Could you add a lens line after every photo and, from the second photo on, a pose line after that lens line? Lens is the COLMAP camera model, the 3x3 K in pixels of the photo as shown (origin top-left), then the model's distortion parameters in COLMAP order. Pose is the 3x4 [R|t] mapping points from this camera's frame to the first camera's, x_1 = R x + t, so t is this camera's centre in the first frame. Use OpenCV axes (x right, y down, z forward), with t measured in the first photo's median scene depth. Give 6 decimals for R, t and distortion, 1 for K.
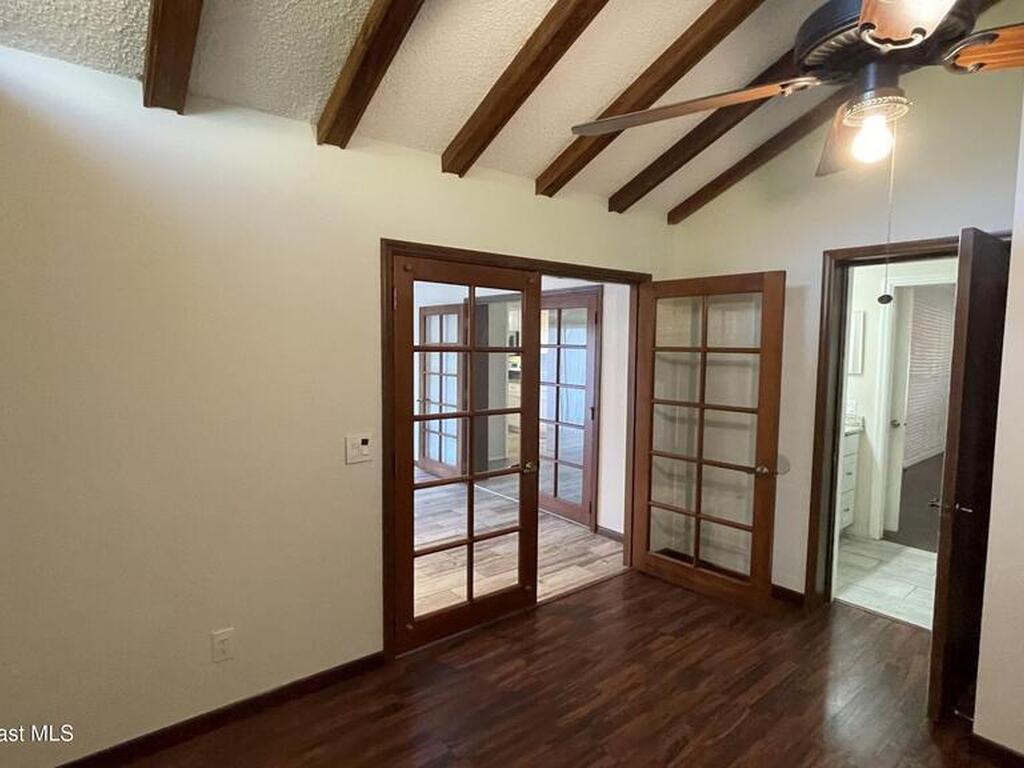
lens RADIAL K [[552.0, 0, 509.4], [0, 552.0, 384.1], [0, 0, 1]] dist [-0.000629, -0.001768]
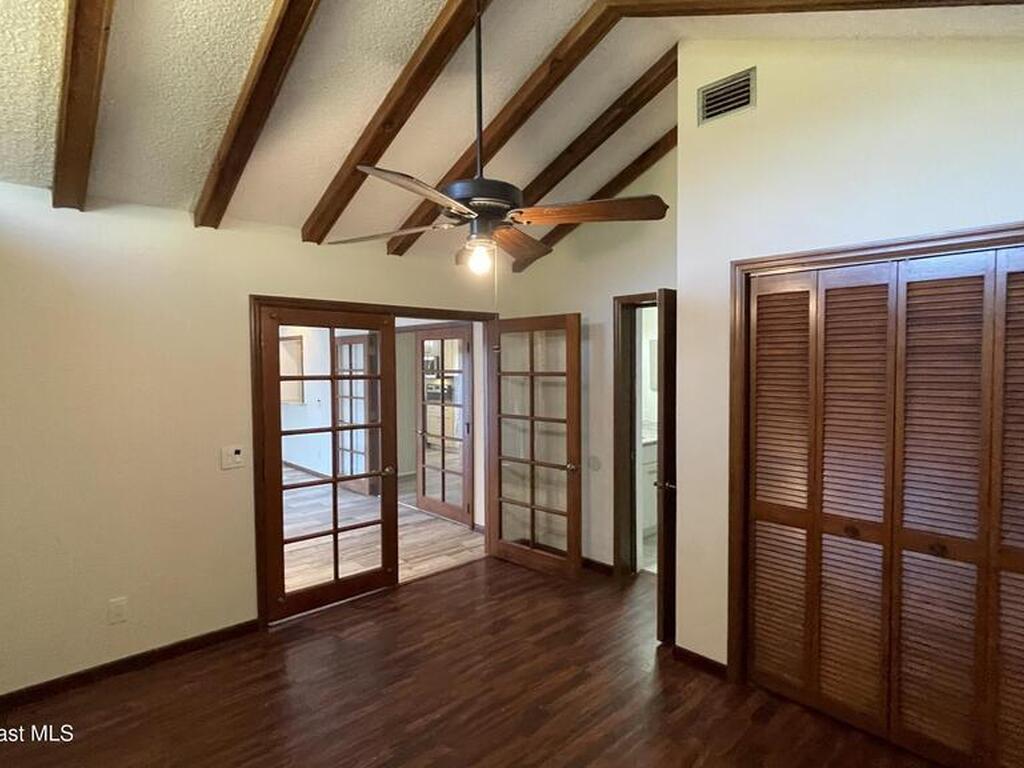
lens RADIAL K [[552.0, 0, 509.4], [0, 552.0, 384.1], [0, 0, 1]] dist [-0.000629, -0.001768]
pose [[0.996683, -0.020166, 0.078849, 0.217642], [0.023110, 0.999063, -0.036606, 0.006824], [-0.078036, 0.038307, 0.996214, -0.270403]]
